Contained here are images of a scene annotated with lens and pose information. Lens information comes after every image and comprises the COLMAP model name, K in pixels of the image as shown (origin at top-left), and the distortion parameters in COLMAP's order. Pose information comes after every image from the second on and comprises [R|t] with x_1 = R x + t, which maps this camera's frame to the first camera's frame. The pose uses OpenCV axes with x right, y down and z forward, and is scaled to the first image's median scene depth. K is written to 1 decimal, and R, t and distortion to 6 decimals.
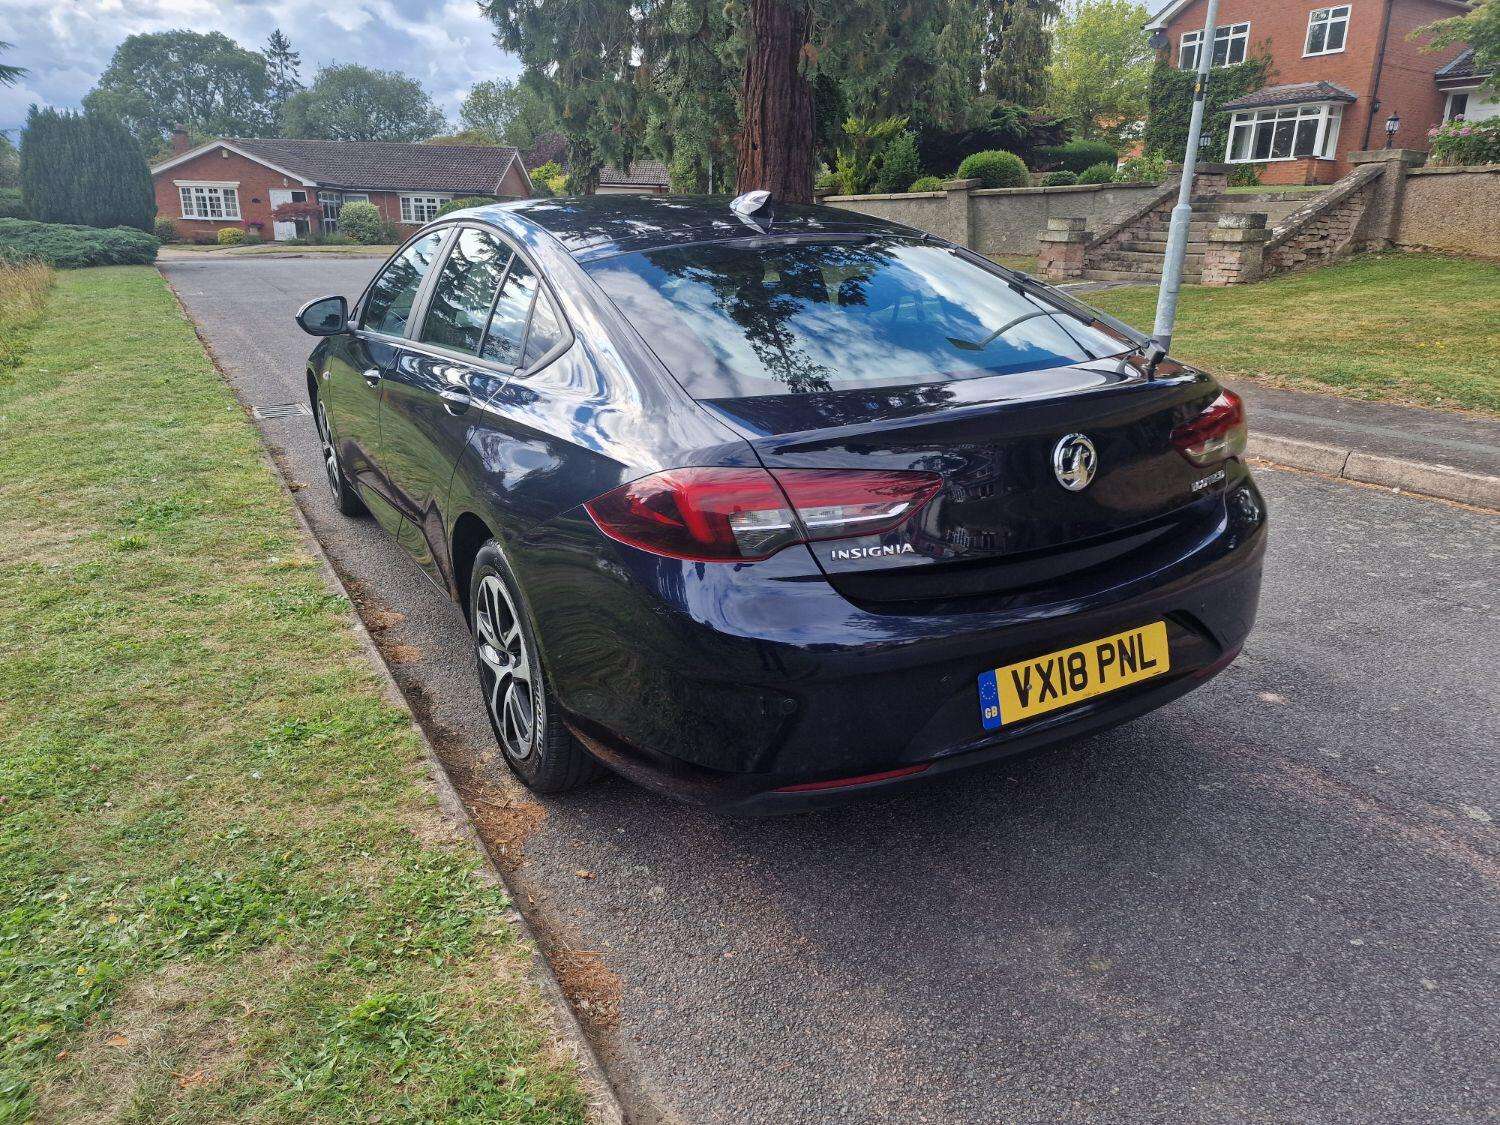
lens RADIAL K [[1034.7, 0, 780.2], [0, 1034.7, 555.6], [0, 0, 1]] dist [0.078189, -0.071985]
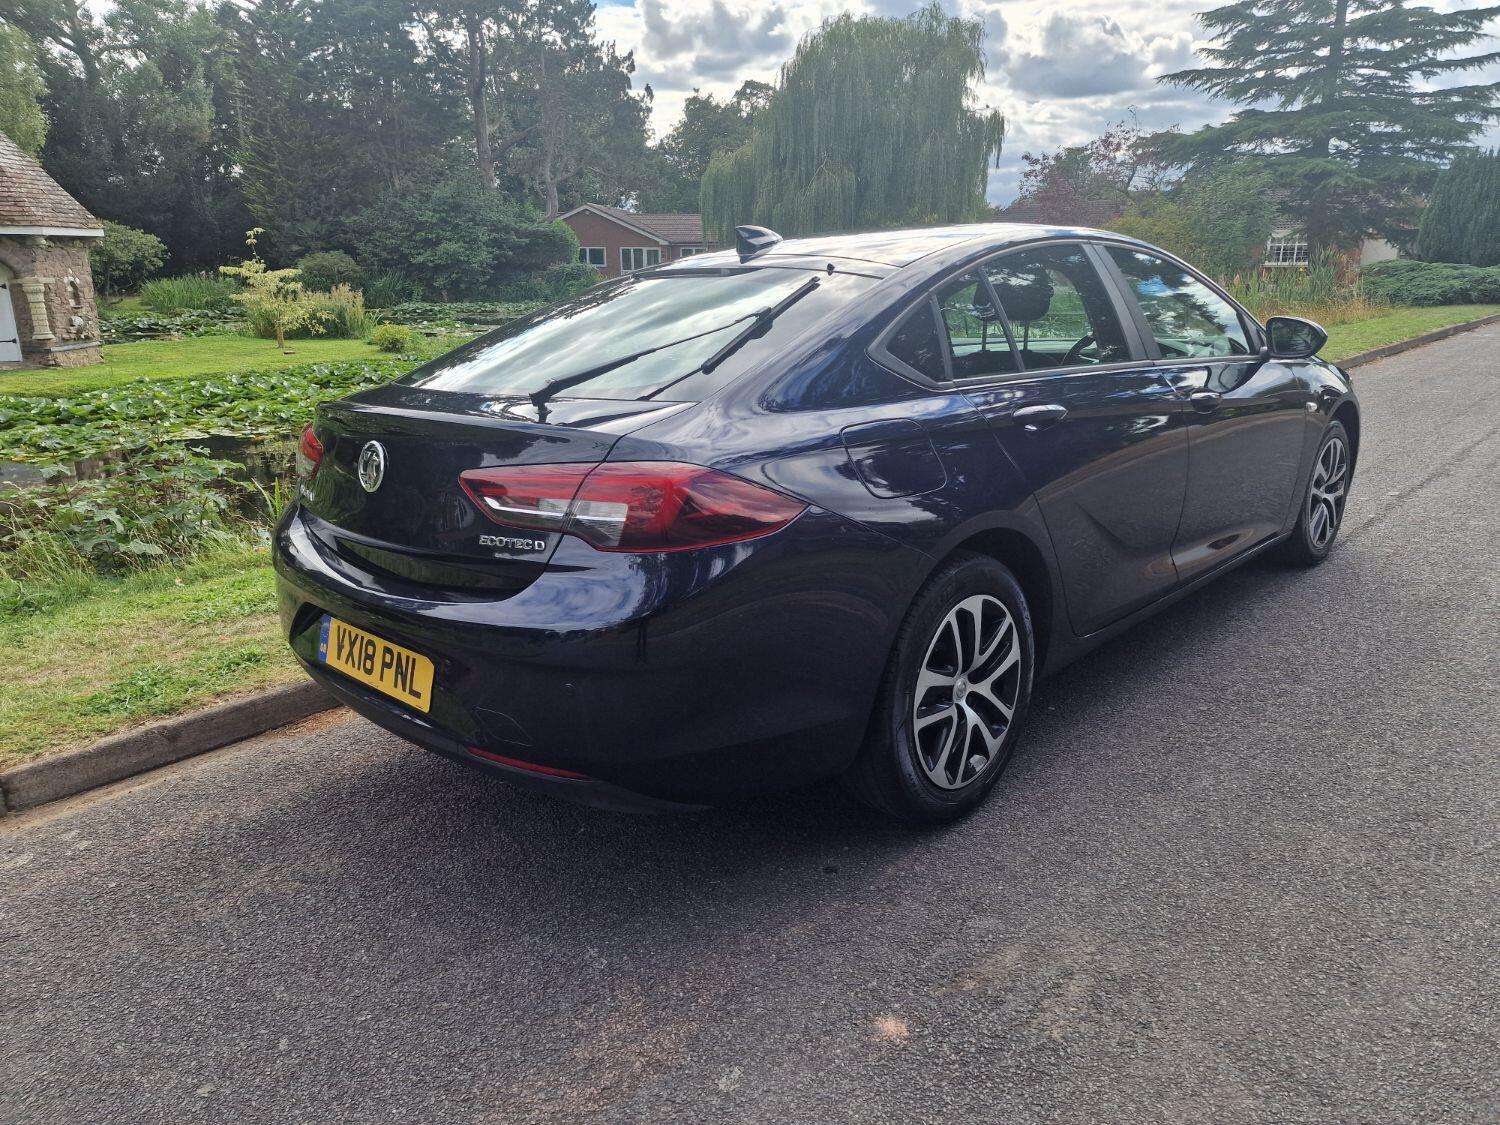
lens RADIAL K [[1061.7, 0, 726.3], [0, 1061.7, 556.9], [0, 0, 1]] dist [0.079941, -0.086365]
pose [[0.224850, 0.235689, -0.945459, 0.212301], [-0.273811, 0.946491, 0.170828, -0.042882], [0.935131, 0.220466, 0.277352, 0.152351]]
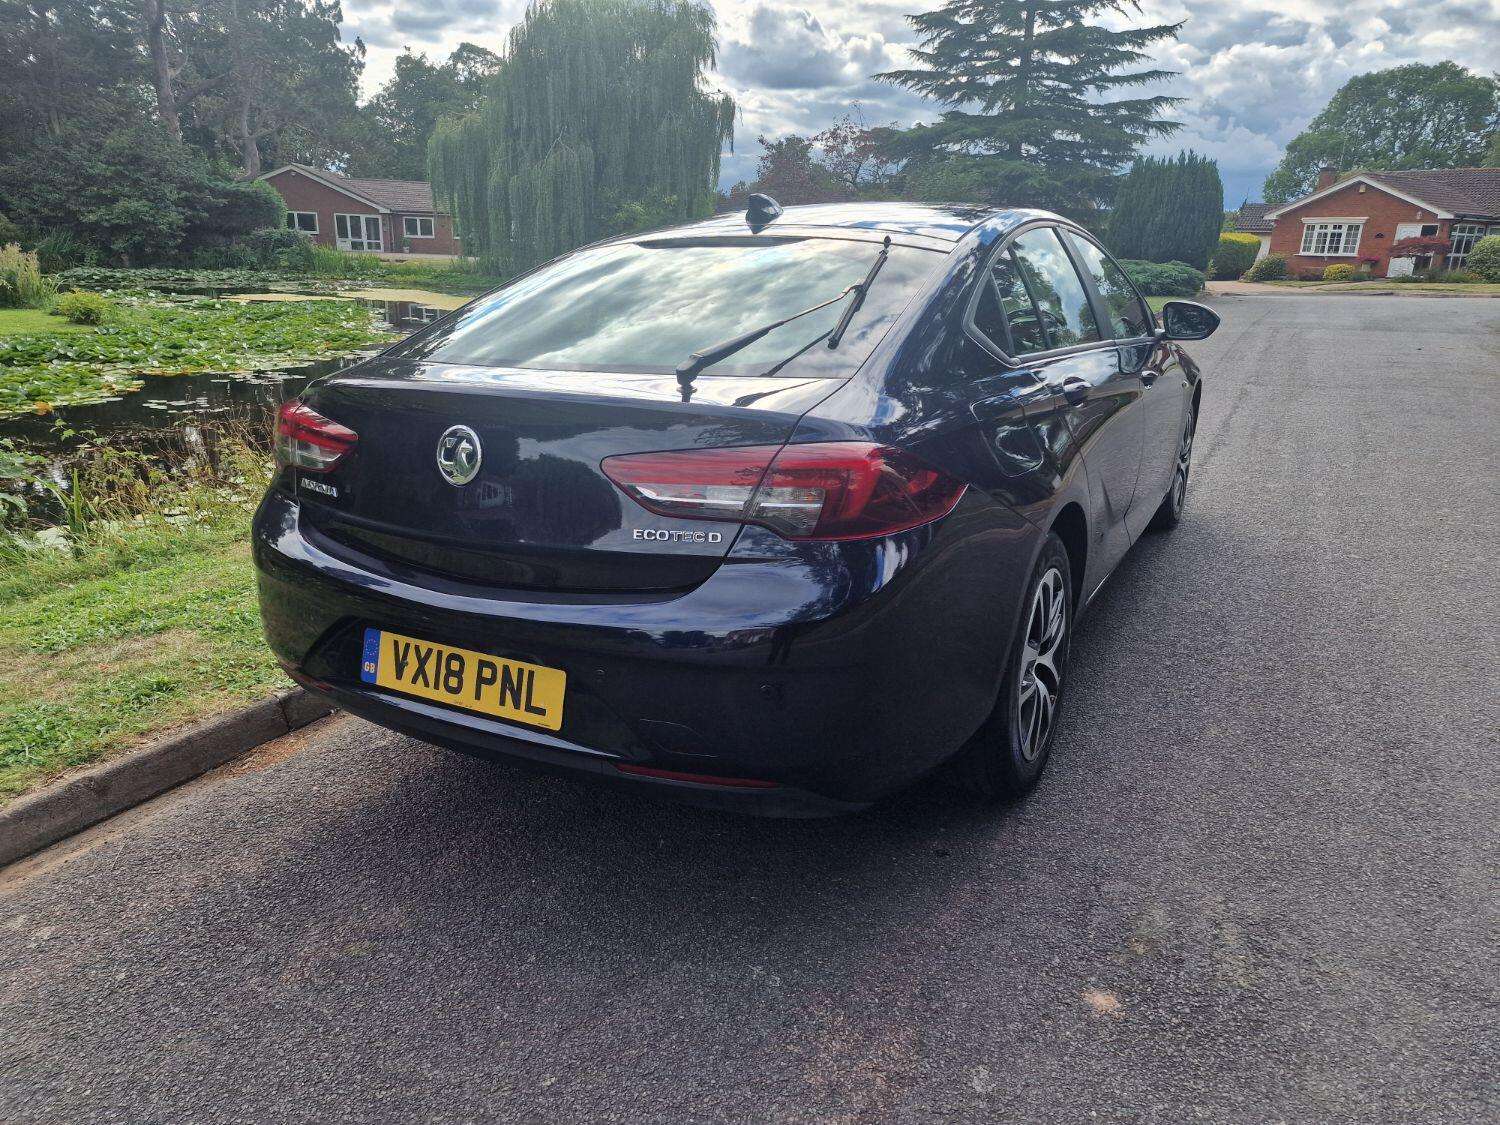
lens RADIAL K [[1064.9, 0, 750.0], [0, 1064.9, 562.5], [0, 0, 1]] dist [0.077015, -0.081423]
pose [[0.480470, 0.239336, -0.843722, 0.183582], [-0.270339, 0.955614, 0.117128, -0.026367], [0.834305, 0.171814, 0.523846, 0.103983]]
